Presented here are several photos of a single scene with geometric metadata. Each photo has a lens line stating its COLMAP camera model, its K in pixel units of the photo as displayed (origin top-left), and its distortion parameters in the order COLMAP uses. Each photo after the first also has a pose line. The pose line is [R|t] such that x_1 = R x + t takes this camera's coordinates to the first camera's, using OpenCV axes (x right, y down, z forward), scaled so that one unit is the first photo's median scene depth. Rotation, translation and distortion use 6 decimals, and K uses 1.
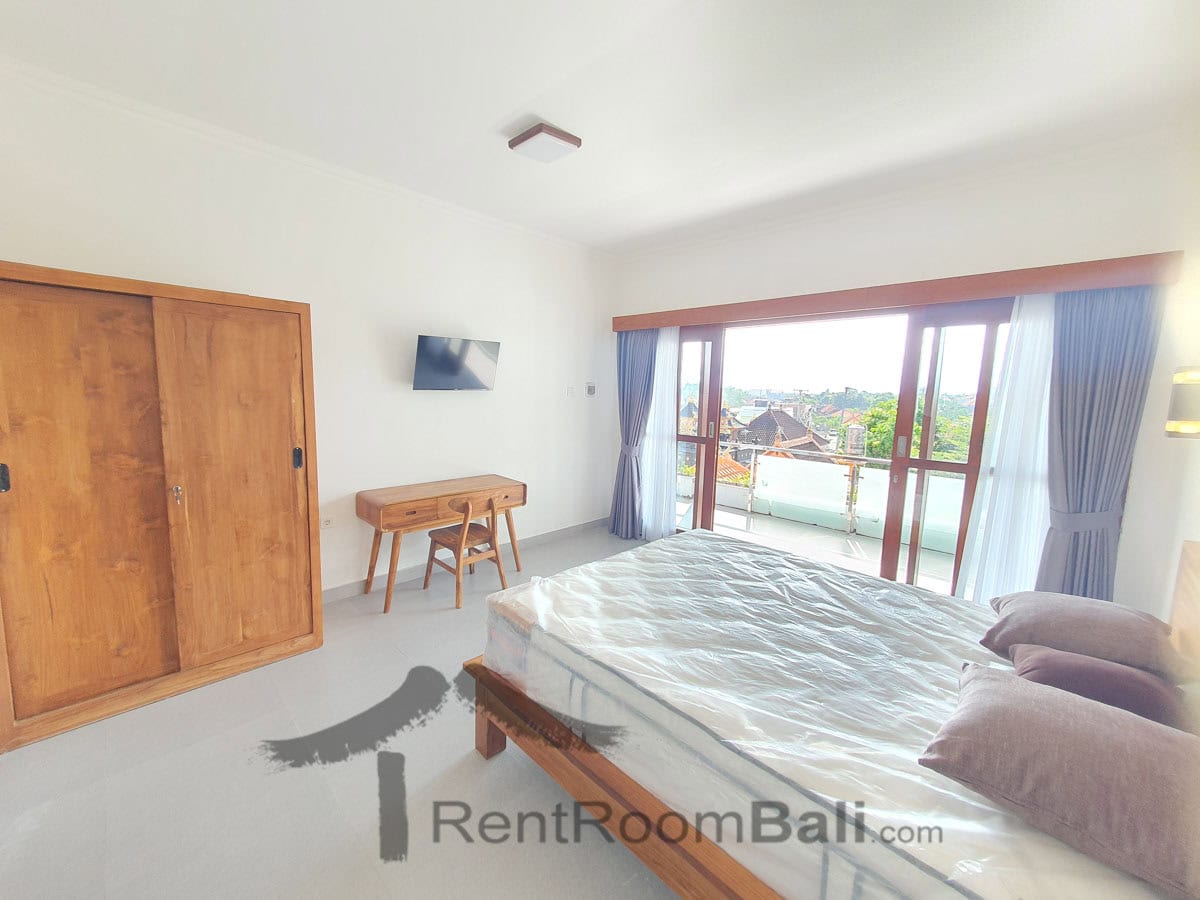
lens RADIAL K [[477.5, 0, 603.4], [0, 477.5, 446.1], [0, 0, 1]] dist [0.015705, 0.000322]
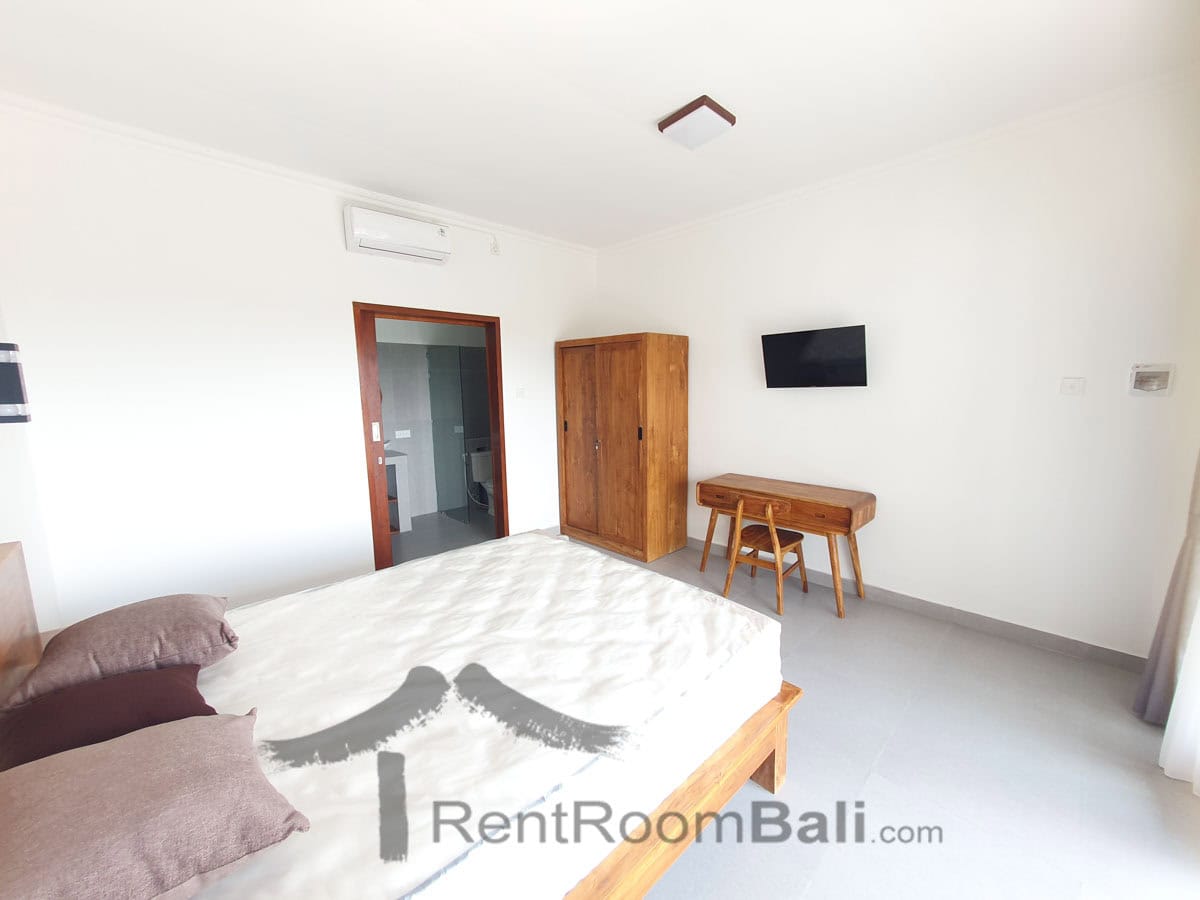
lens RADIAL K [[477.5, 0, 601.1], [0, 477.5, 449.9], [0, 0, 1]] dist [0.015705, 0.000322]
pose [[-0.027990, 0.117680, -0.992657, 0.802644], [-0.106353, 0.987059, 0.120015, -0.084480], [0.993934, 0.108931, -0.015112, 0.813873]]
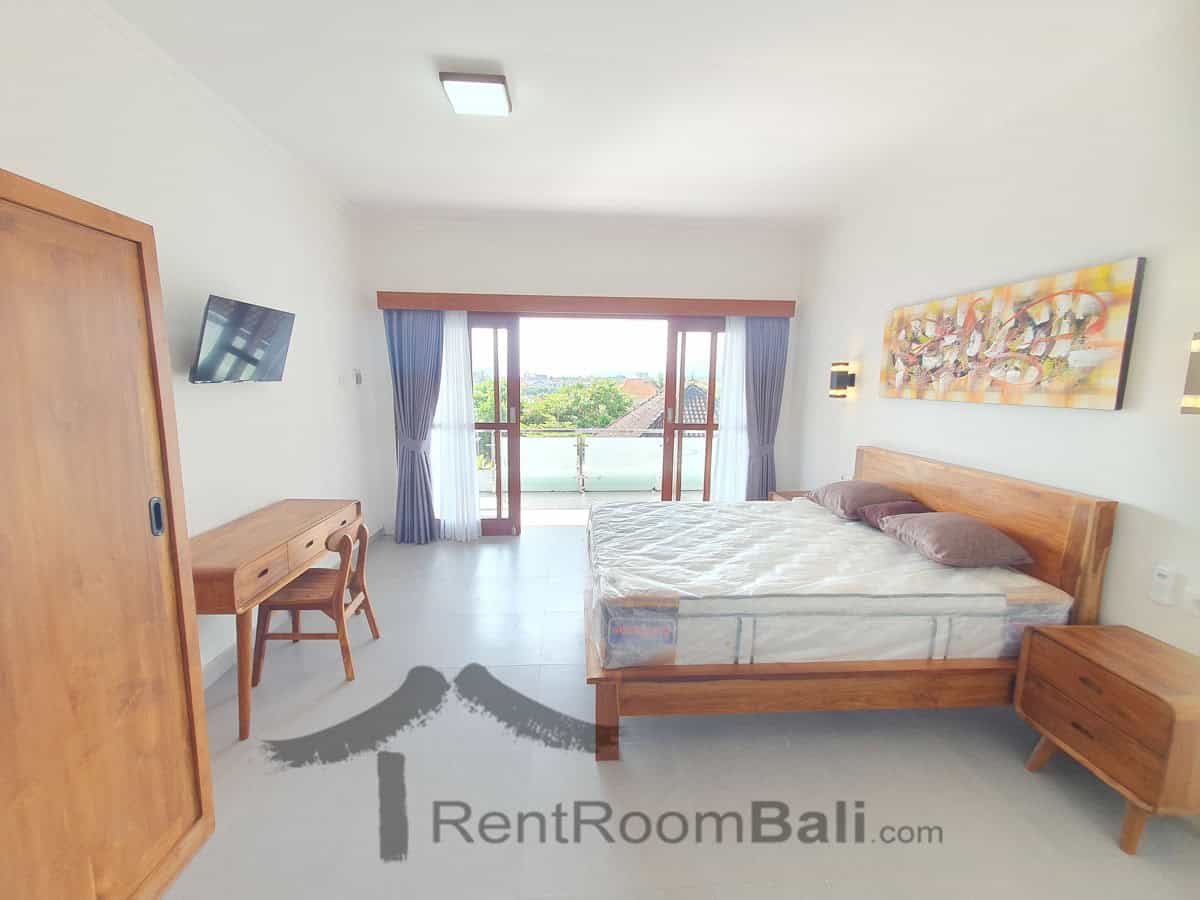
lens RADIAL K [[477.5, 0, 601.4], [0, 477.5, 444.8], [0, 0, 1]] dist [0.015705, 0.000322]
pose [[0.664471, -0.118943, 0.737788, -0.626203], [0.096849, 0.992633, 0.072803, -0.040741], [-0.741012, 0.023078, 0.671095, 0.244193]]
